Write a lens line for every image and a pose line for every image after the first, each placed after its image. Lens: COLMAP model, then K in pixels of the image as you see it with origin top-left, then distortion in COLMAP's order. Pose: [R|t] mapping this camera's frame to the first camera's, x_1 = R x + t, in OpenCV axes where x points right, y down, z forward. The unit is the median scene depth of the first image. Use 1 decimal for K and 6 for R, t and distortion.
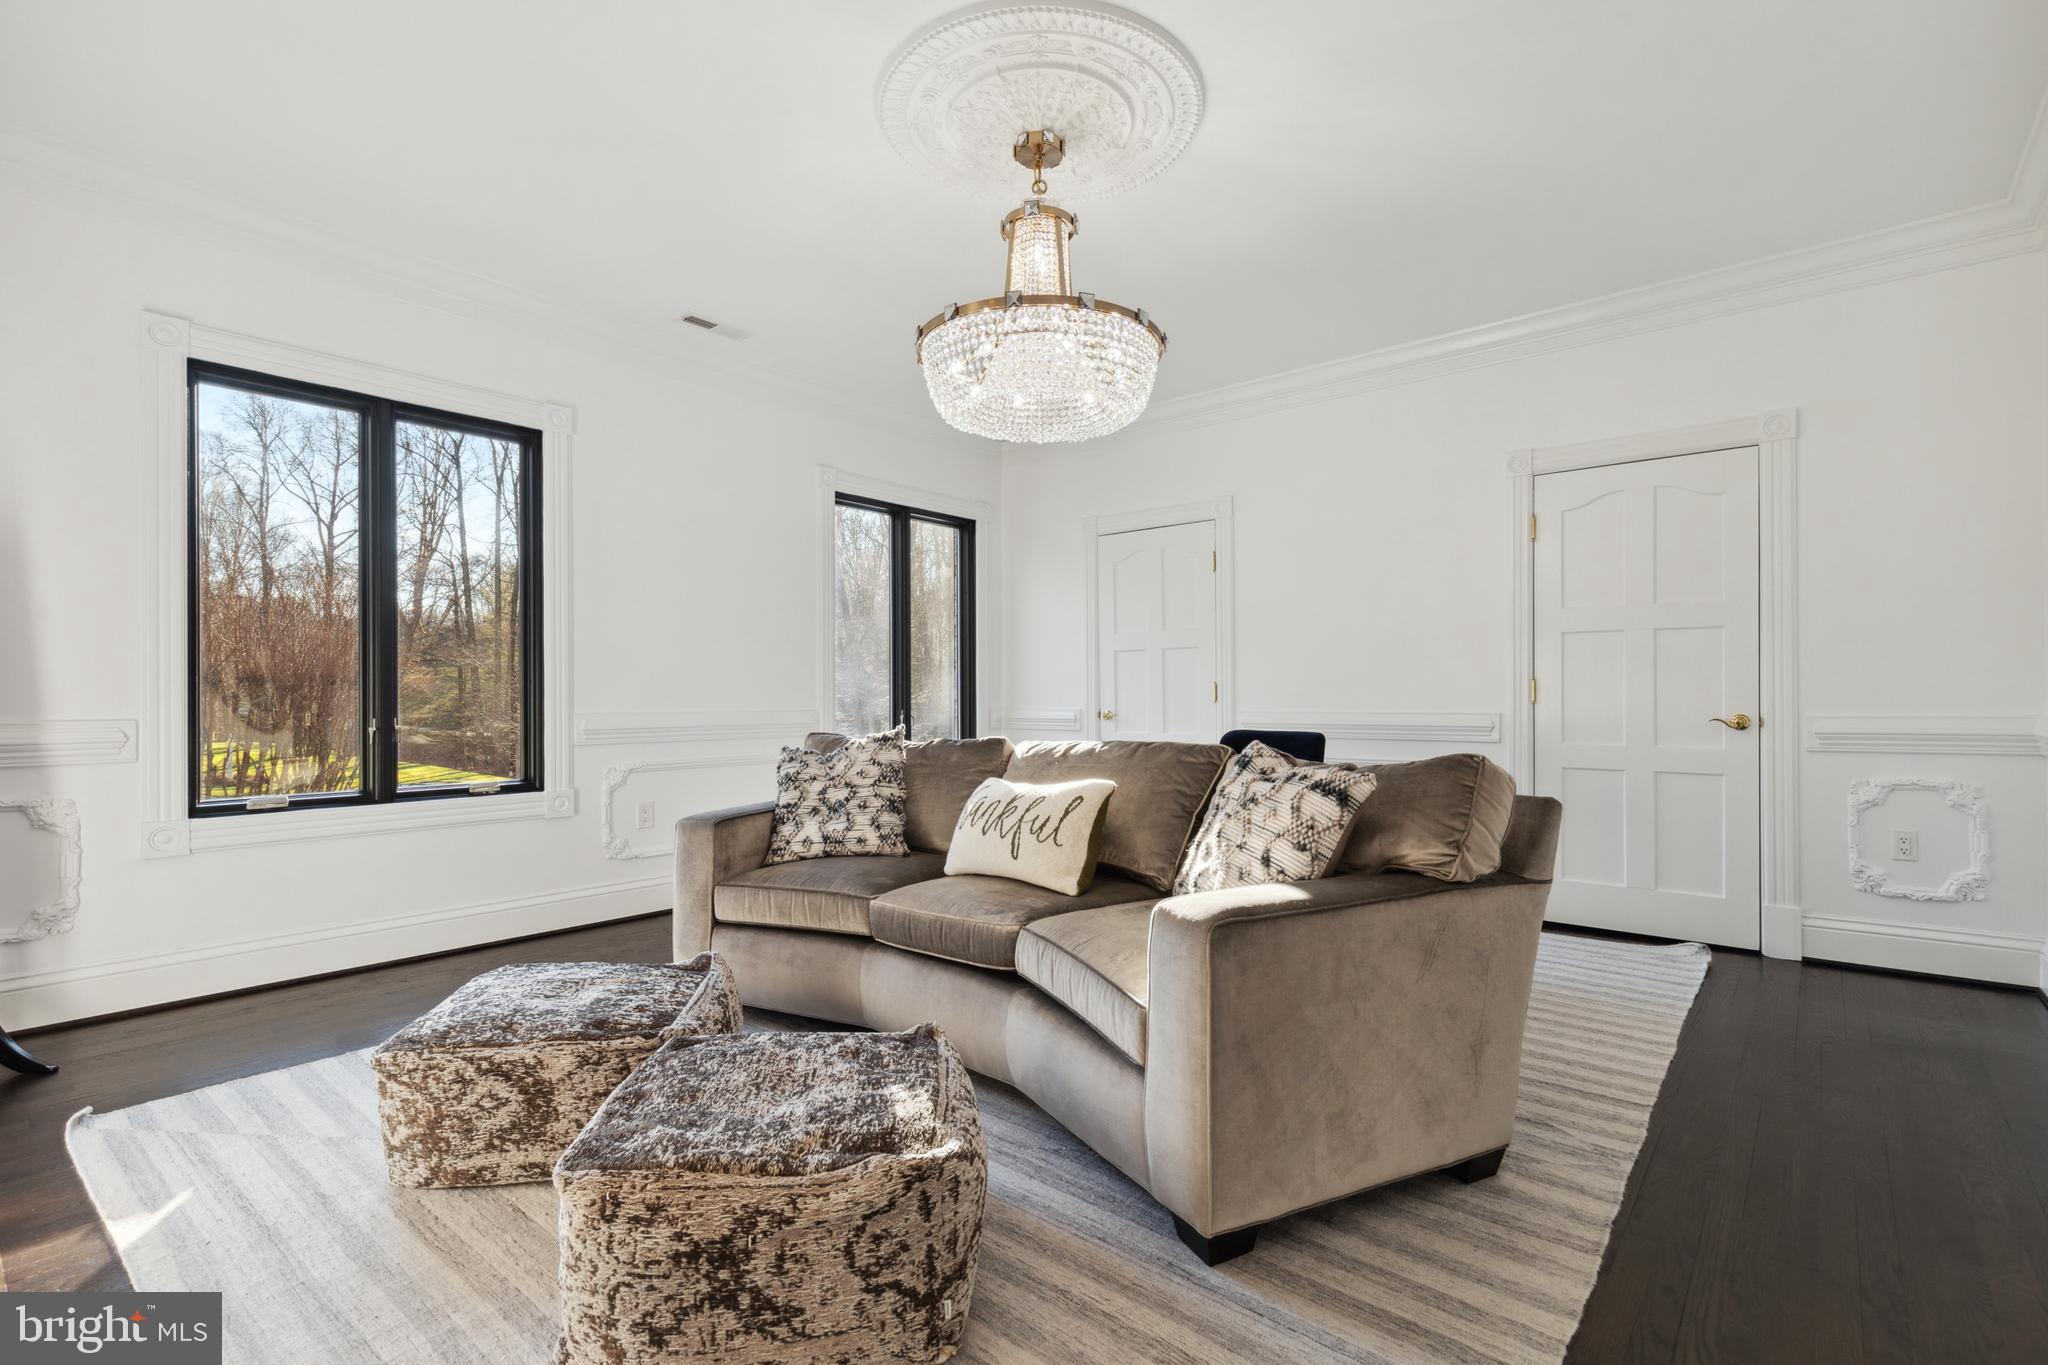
lens RADIAL K [[952.0, 0, 1023.3], [0, 952.0, 697.6], [0, 0, 1]] dist [0.003764, 0.000281]
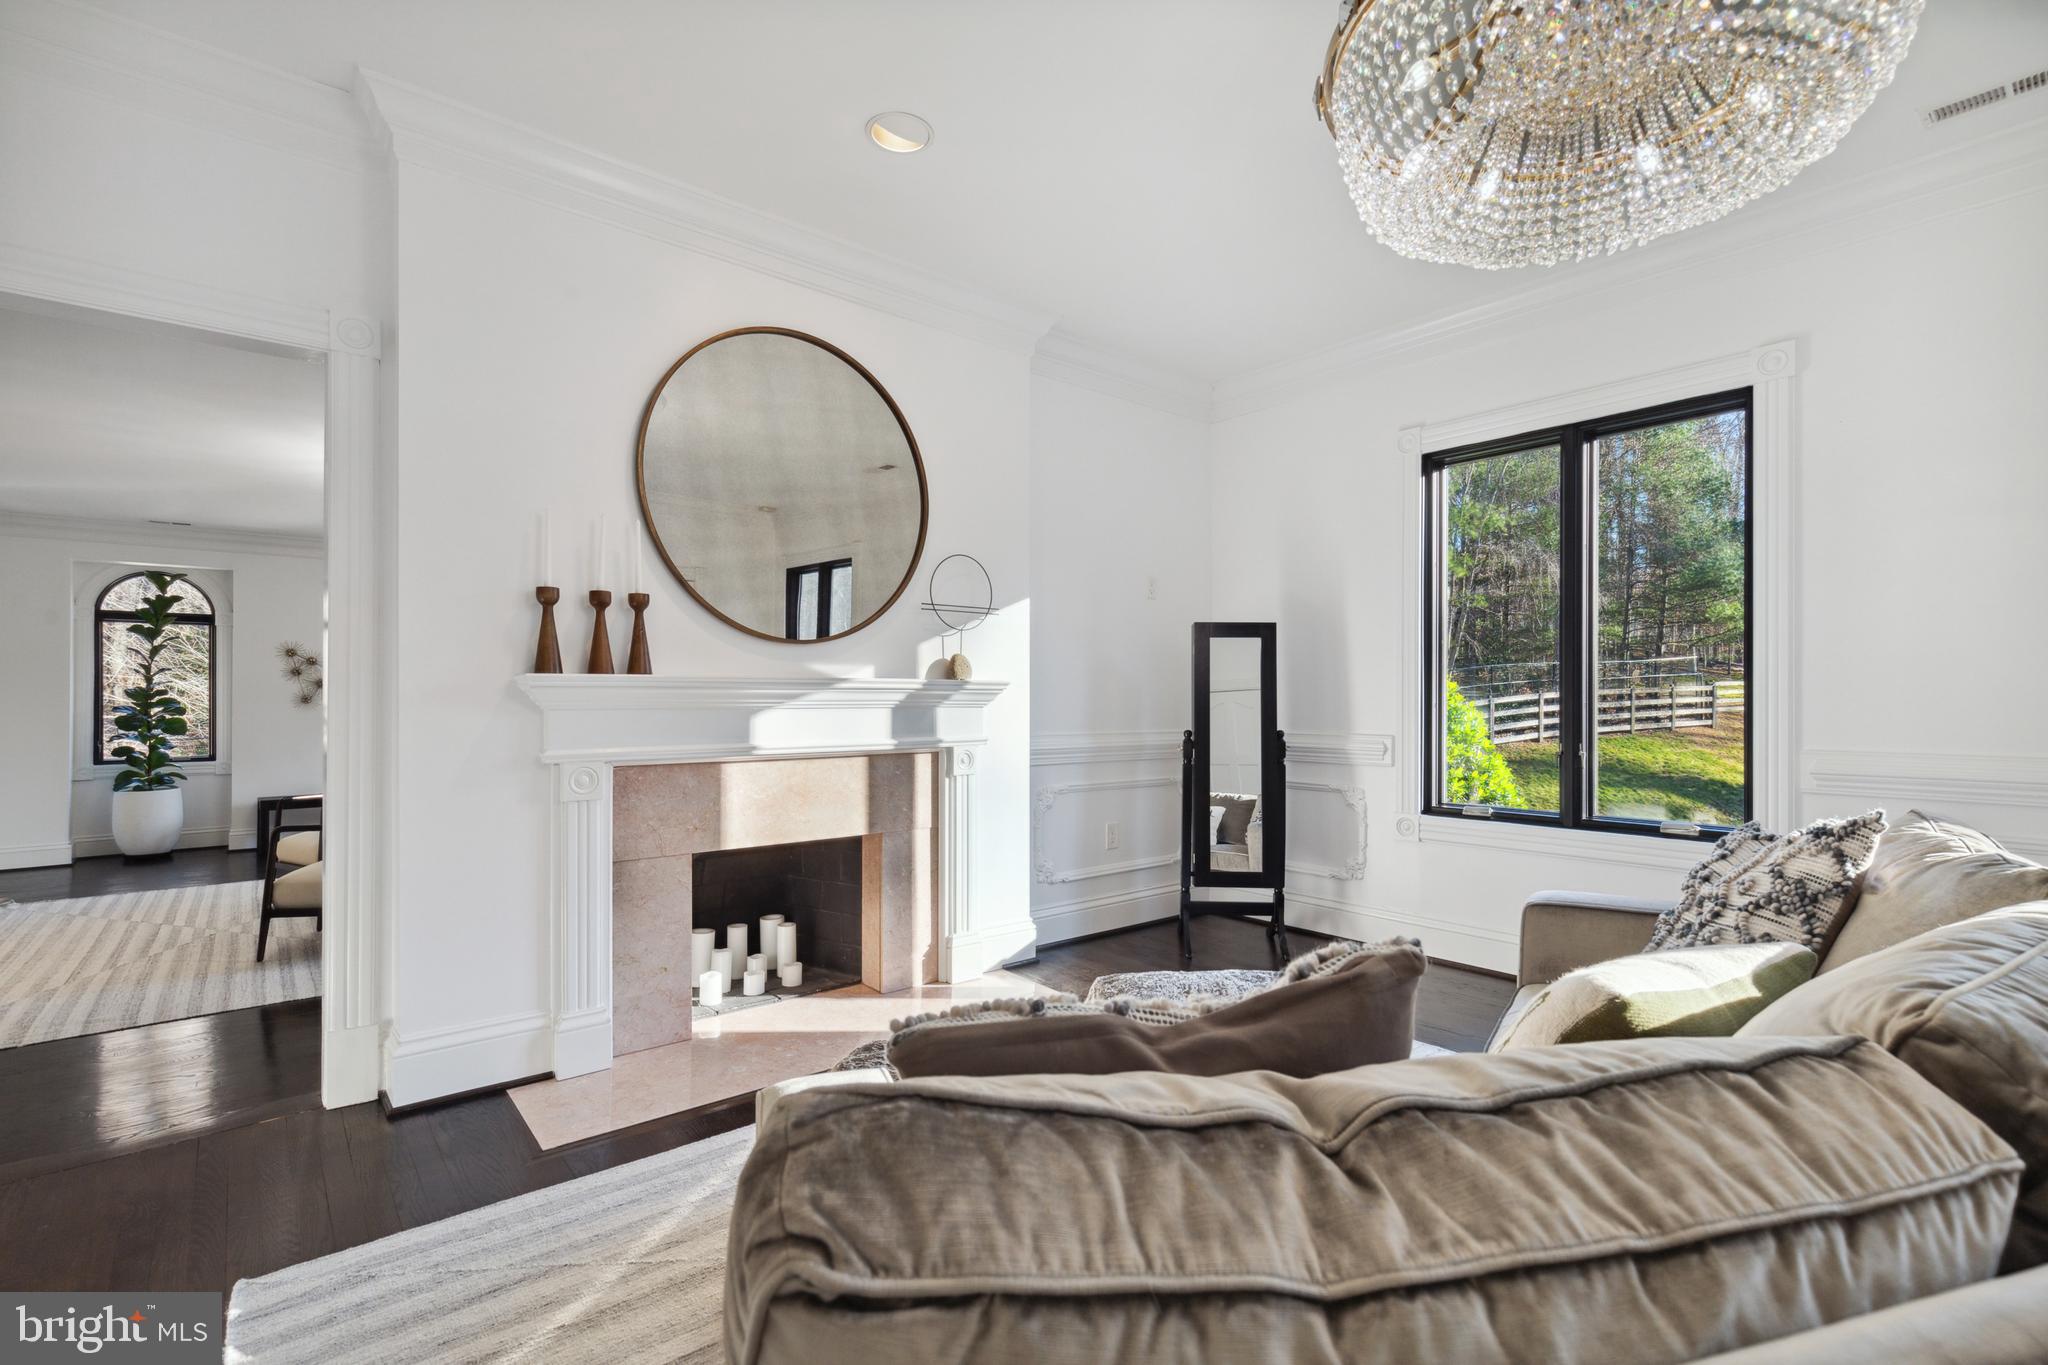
lens RADIAL K [[942.2, 0, 1029.4], [0, 942.2, 706.1], [0, 0, 1]] dist [0.005837, 0.000090]
pose [[-0.177768, 0.010745, -0.984014, 0.466759], [0.001736, 0.999942, 0.010605, -0.033405], [0.984071, 0.000177, -0.177776, 0.699985]]
